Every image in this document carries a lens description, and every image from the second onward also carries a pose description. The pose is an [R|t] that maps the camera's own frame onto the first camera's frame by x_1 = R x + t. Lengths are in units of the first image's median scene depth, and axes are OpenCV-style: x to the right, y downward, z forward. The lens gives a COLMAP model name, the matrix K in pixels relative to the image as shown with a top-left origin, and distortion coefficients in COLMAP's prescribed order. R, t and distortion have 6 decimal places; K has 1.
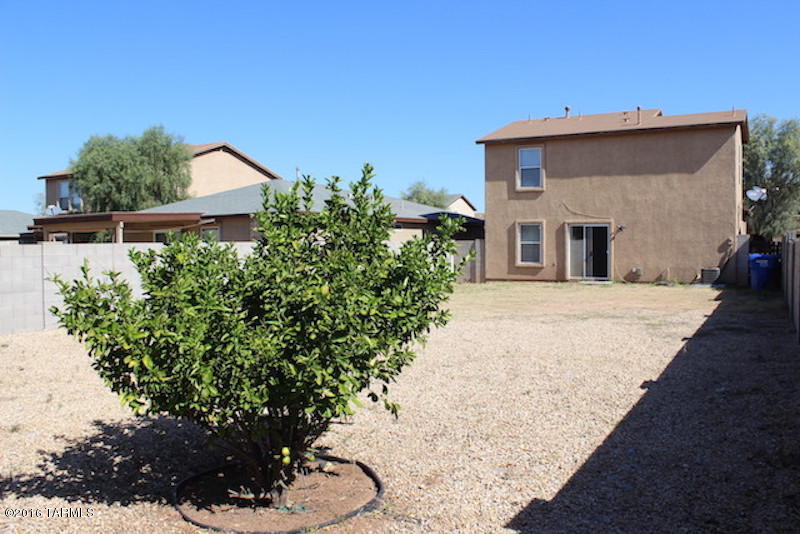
lens RADIAL K [[669.7, 0, 425.9], [0, 669.7, 263.7], [0, 0, 1]] dist [-0.139309, 0.105677]
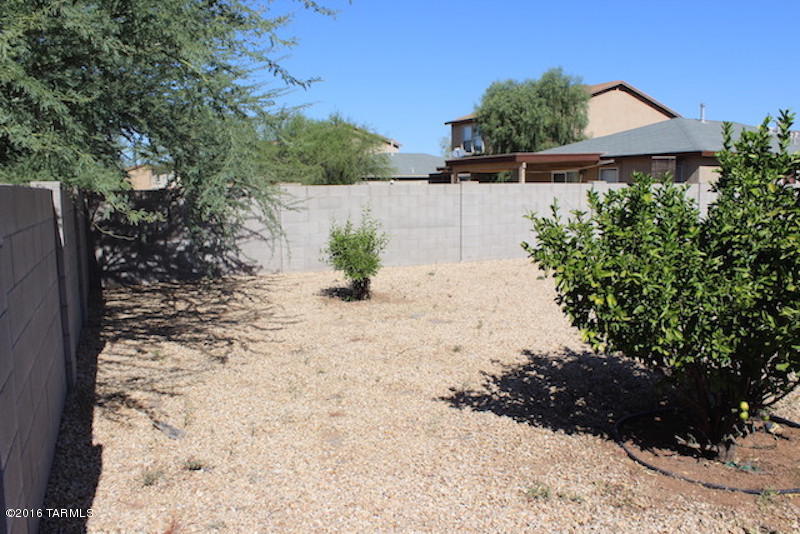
lens RADIAL K [[669.7, 0, 397.0], [0, 669.7, 265.8], [0, 0, 1]] dist [-0.139309, 0.105677]
pose [[0.842873, 0.065746, -0.534080, -0.139359], [-0.016694, 0.995225, 0.096168, 0.002357], [0.537853, -0.072142, 0.839946, -0.032646]]
